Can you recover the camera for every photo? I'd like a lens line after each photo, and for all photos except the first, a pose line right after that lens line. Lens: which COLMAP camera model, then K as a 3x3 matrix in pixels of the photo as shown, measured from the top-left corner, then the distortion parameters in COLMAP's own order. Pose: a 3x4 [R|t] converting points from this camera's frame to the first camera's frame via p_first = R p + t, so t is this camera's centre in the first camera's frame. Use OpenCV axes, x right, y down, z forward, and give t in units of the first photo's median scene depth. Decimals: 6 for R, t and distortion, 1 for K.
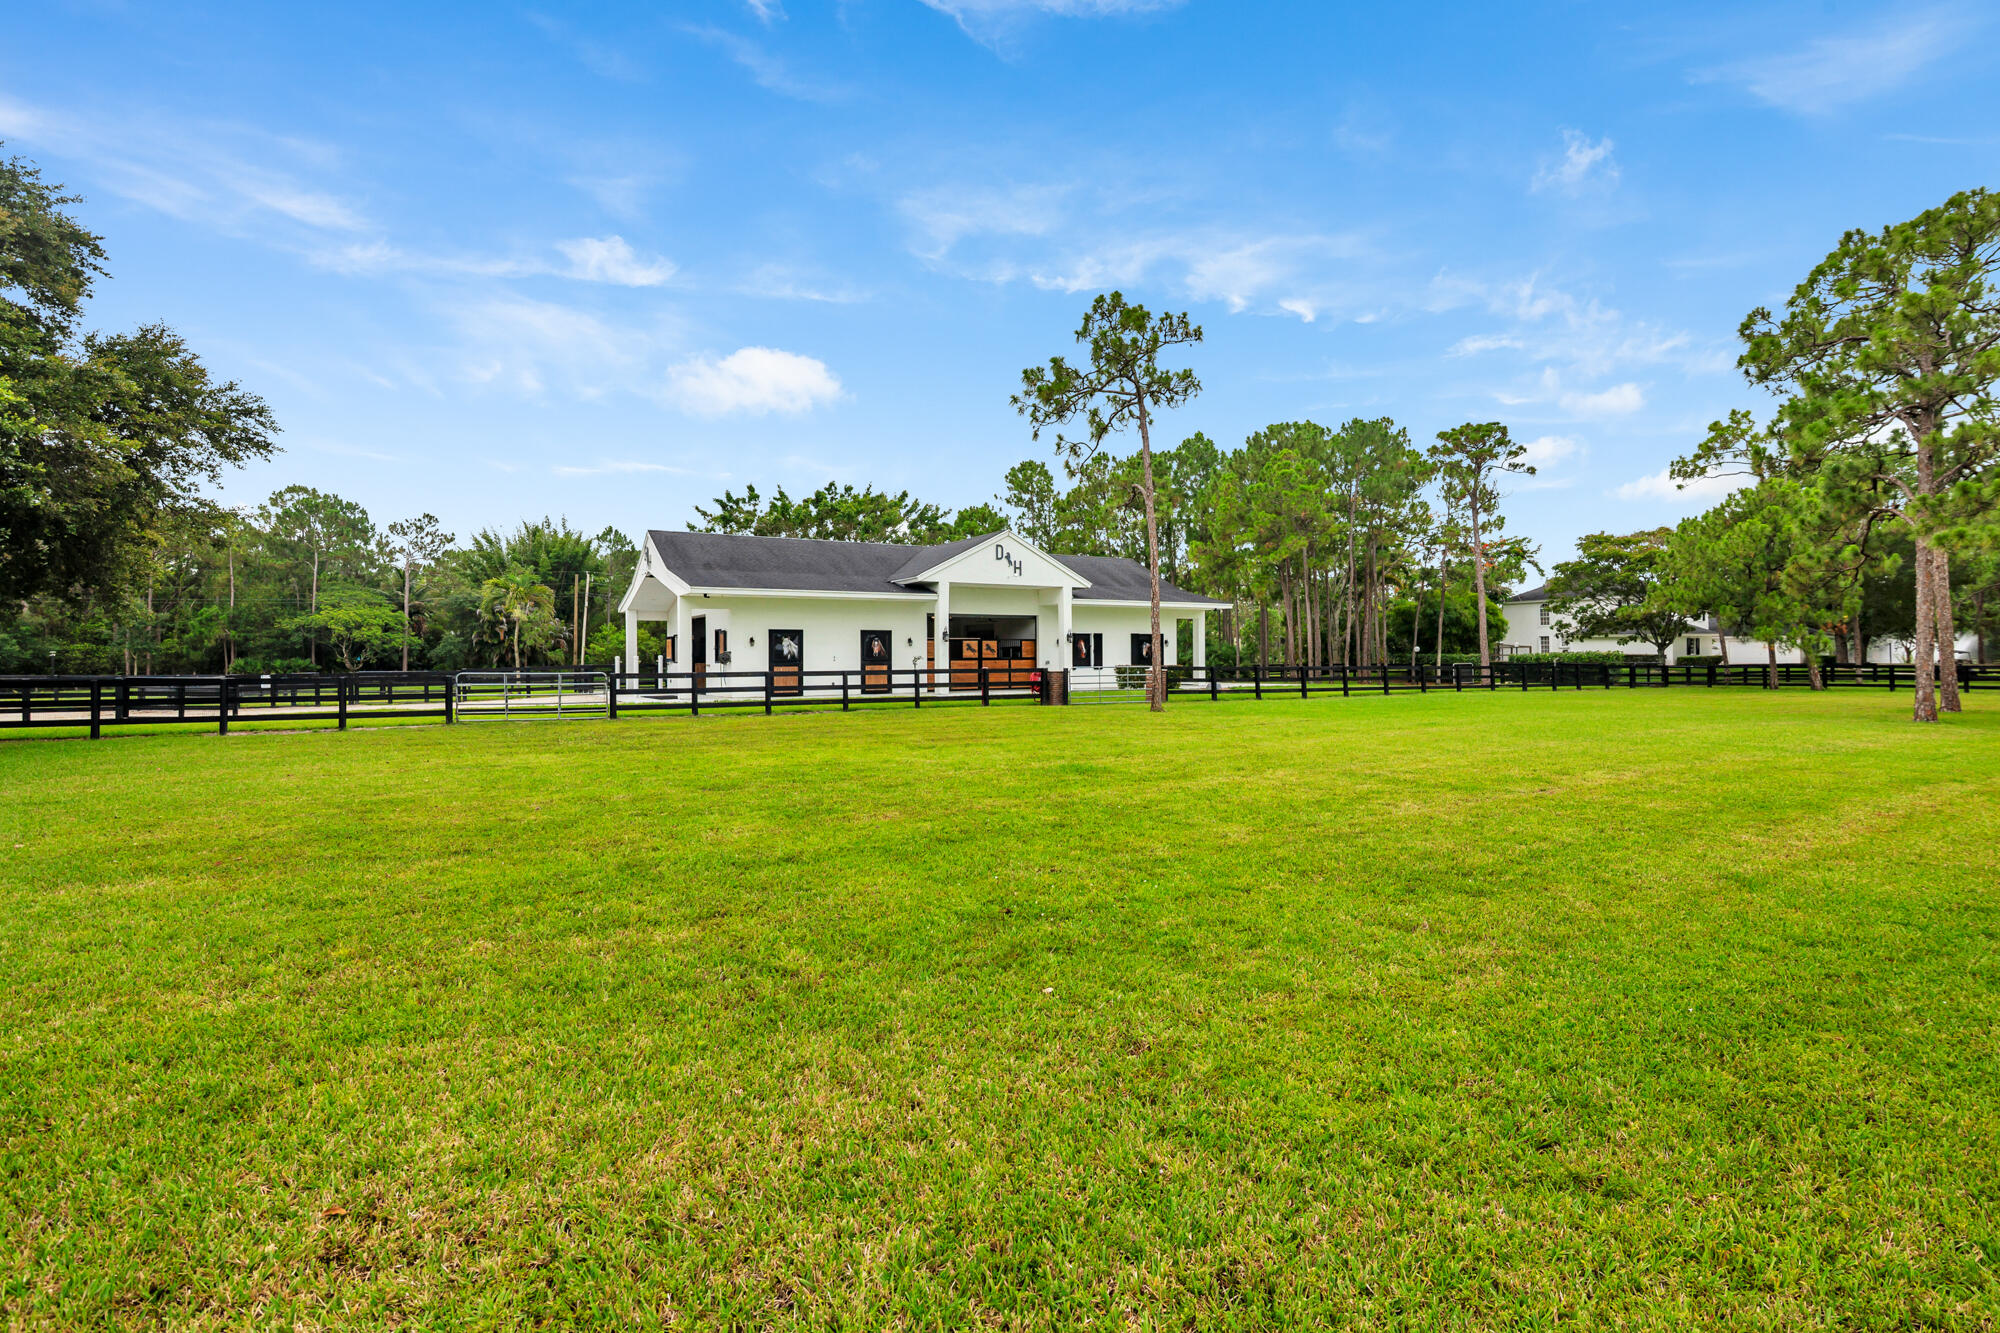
lens RADIAL K [[912.7, 0, 1000.1], [0, 912.7, 657.6], [0, 0, 1]] dist [-0.010042, 0.002881]
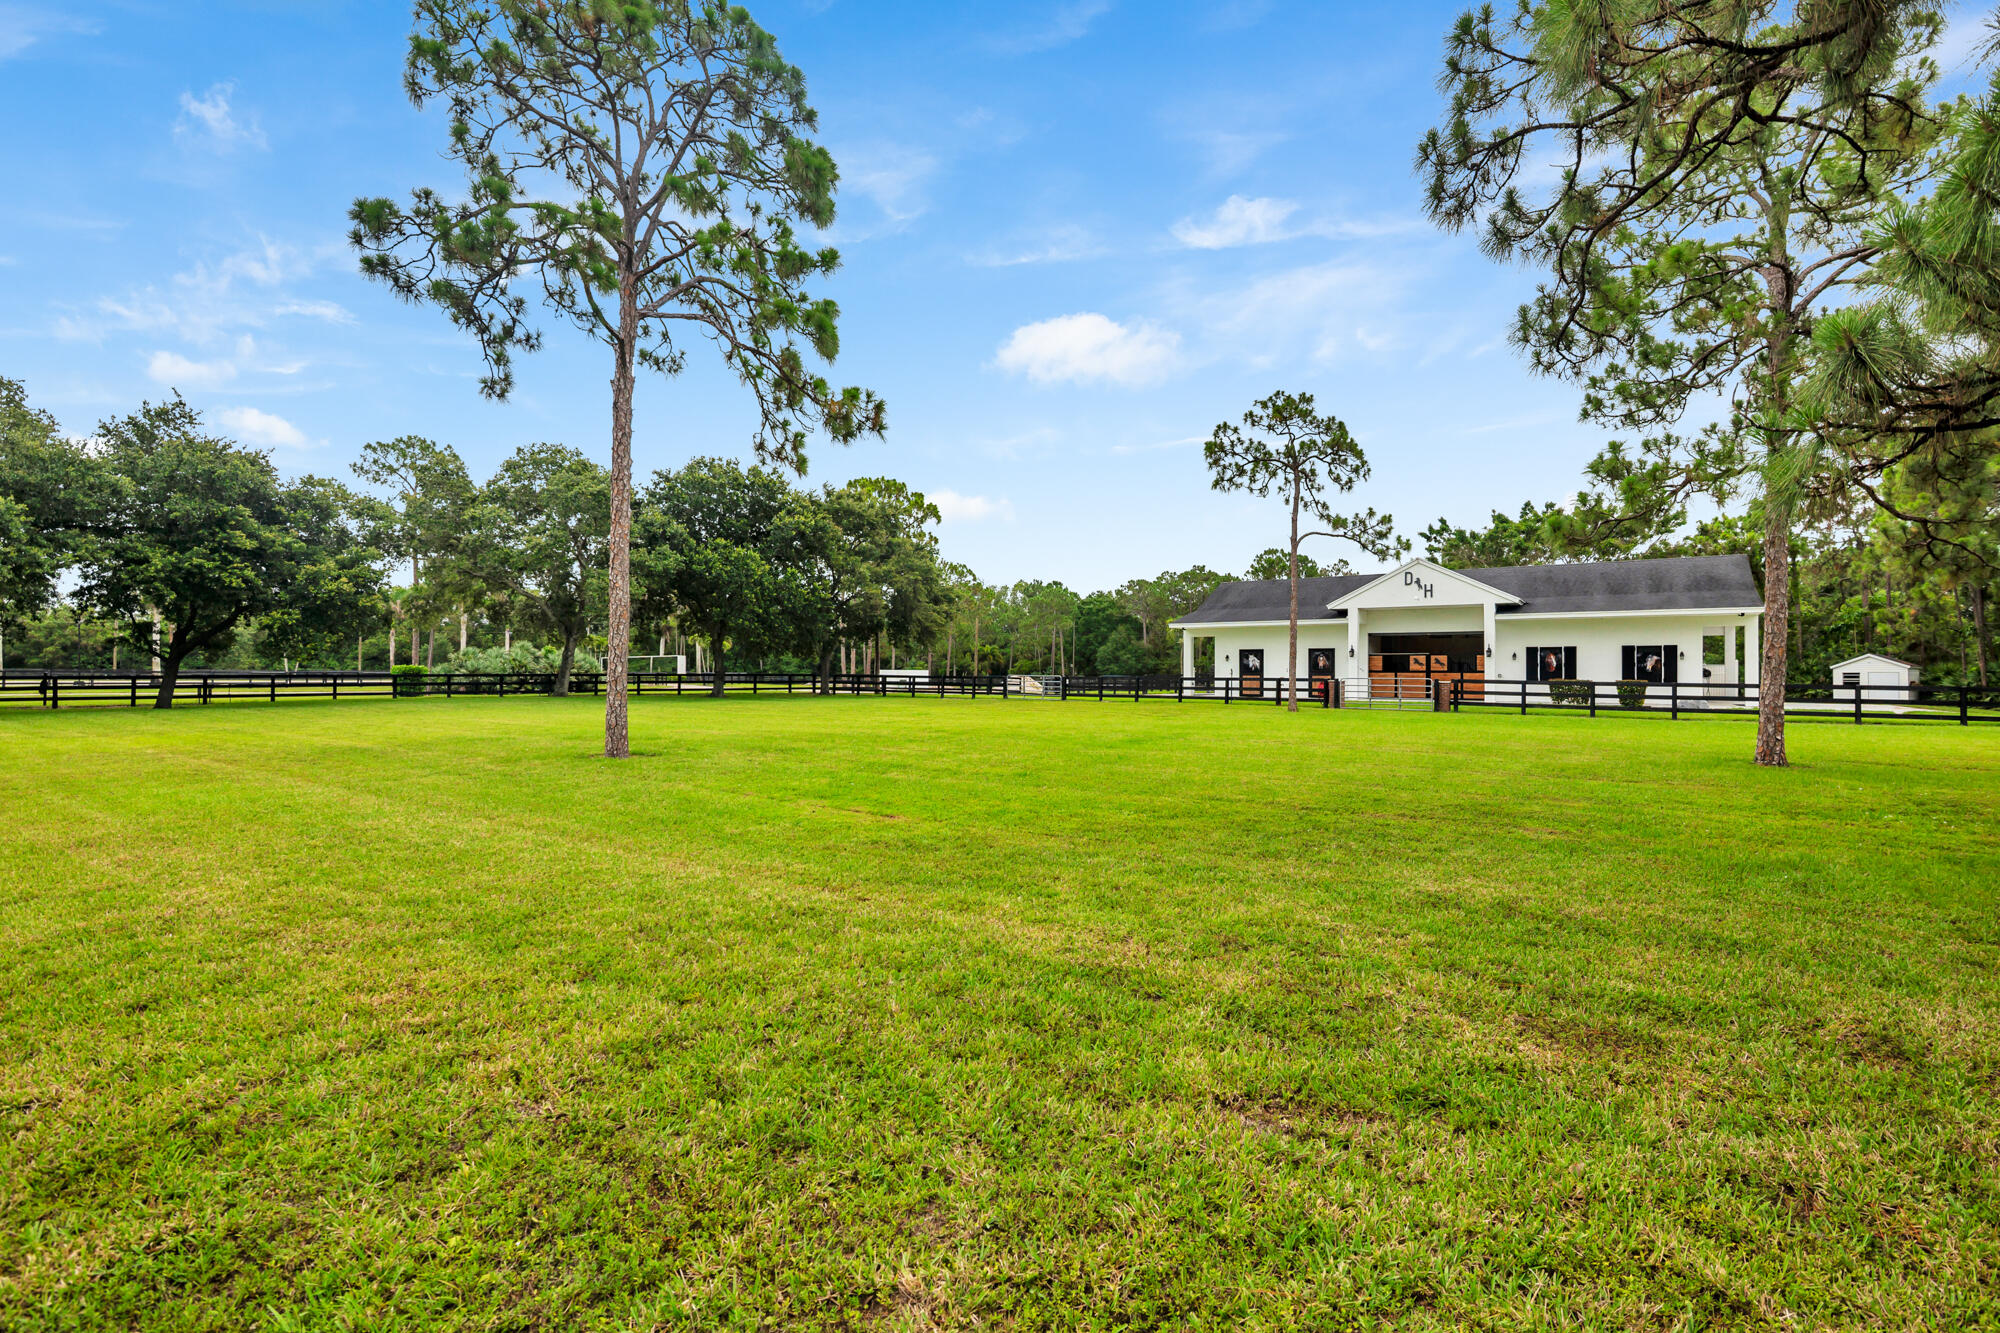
lens RADIAL K [[912.7, 0, 988.7], [0, 912.7, 666.9], [0, 0, 1]] dist [-0.010042, 0.002881]
pose [[0.367983, 0.005766, -0.929815, 0.867005], [-0.006207, 0.999974, 0.003745, -0.005239], [0.929812, 0.004394, 0.368009, 0.083557]]
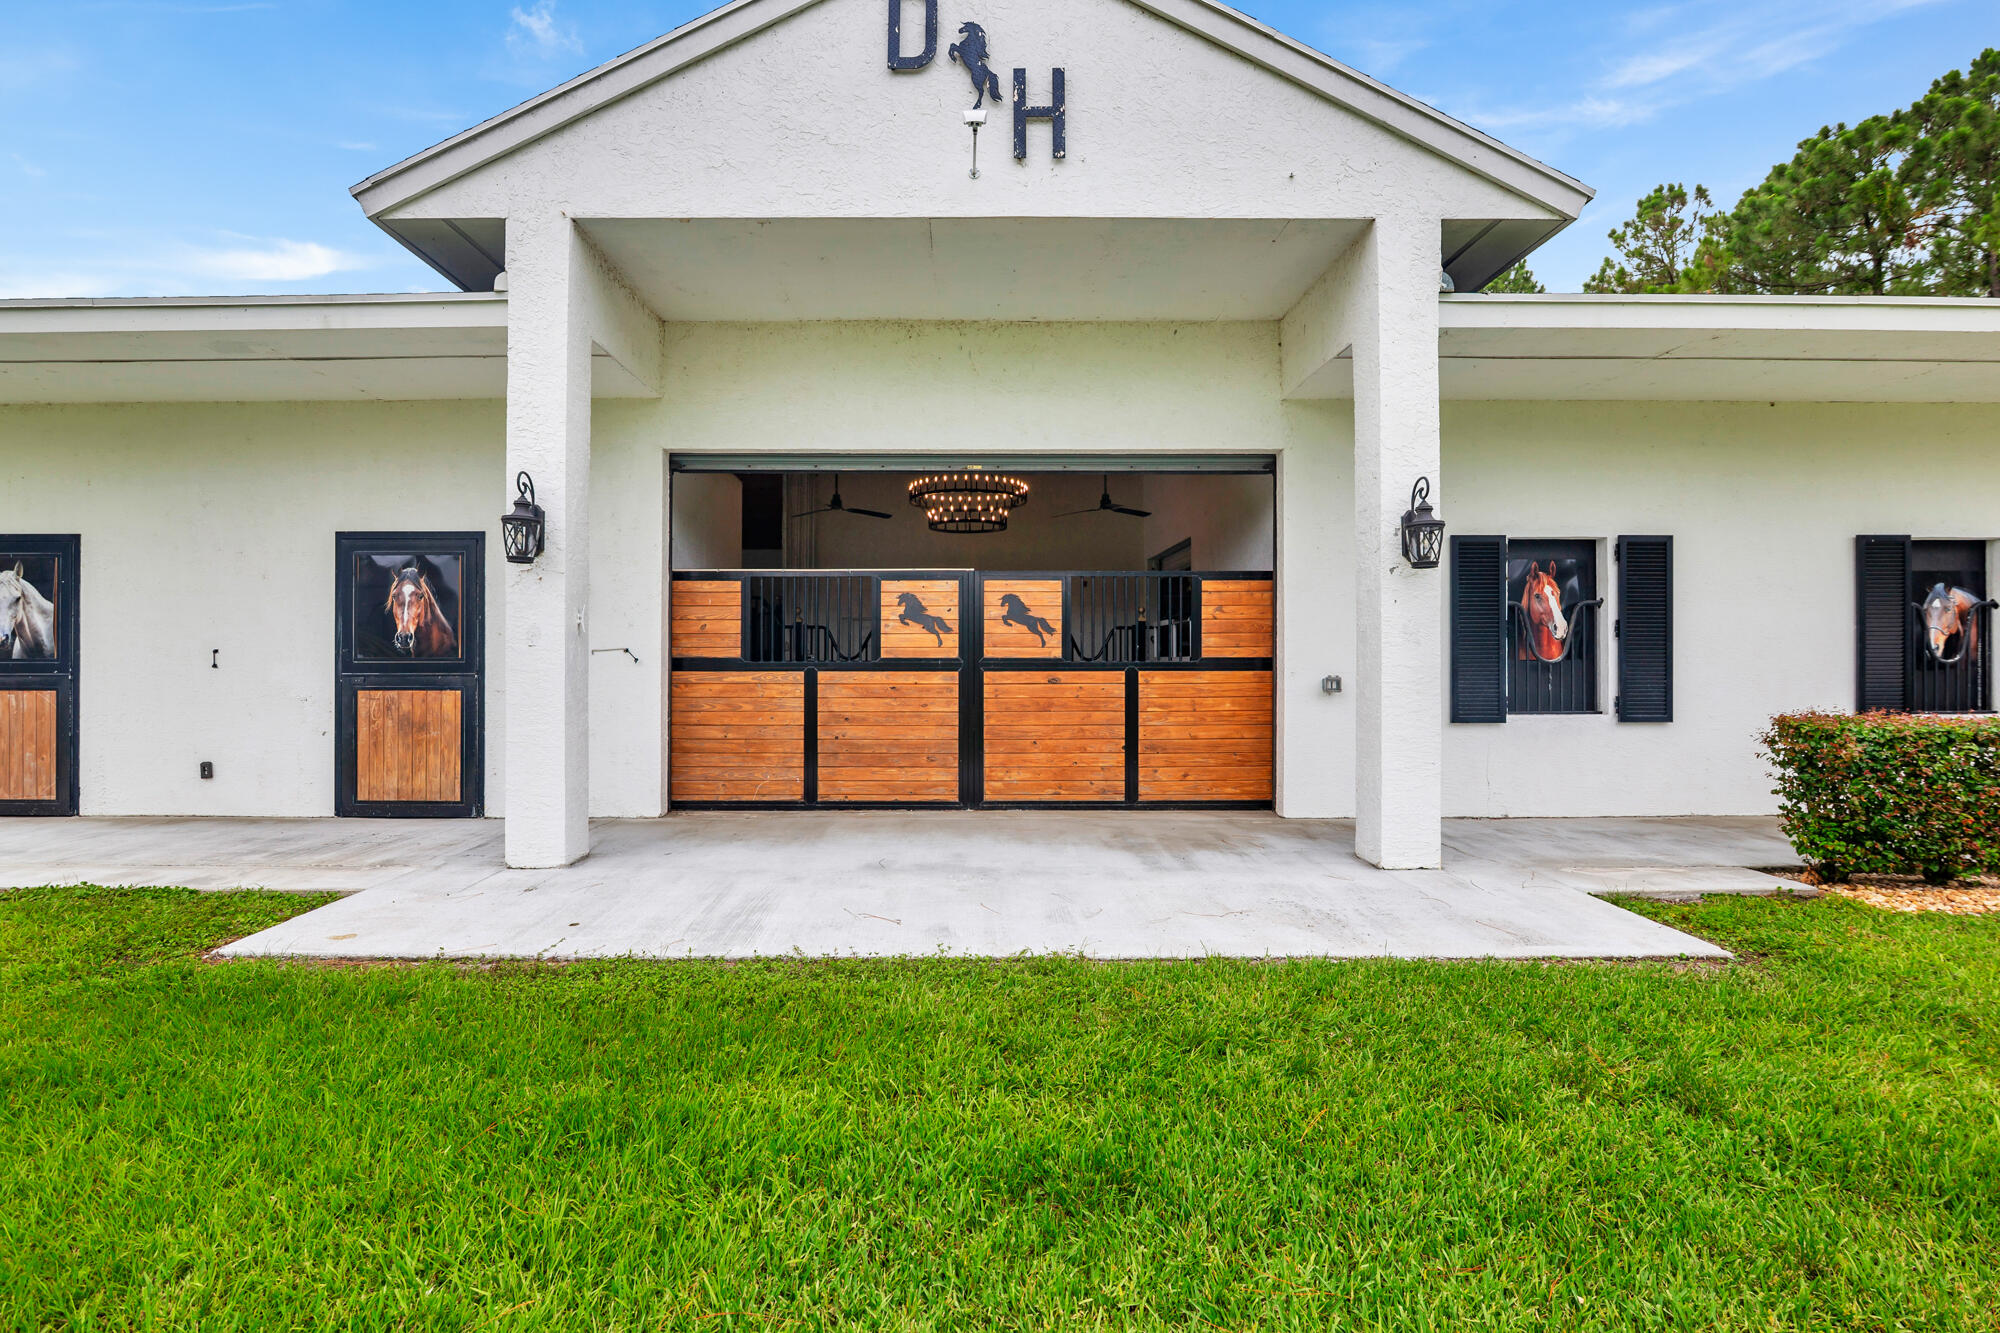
lens RADIAL K [[912.7, 0, 999.4], [0, 912.7, 648.8], [0, 0, 1]] dist [-0.010042, 0.002881]
pose [[0.866612, 0.011660, -0.498847, 0.095423], [-0.005818, 0.999895, 0.013264, -0.005307], [0.498949, -0.008592, 0.866589, 0.858091]]
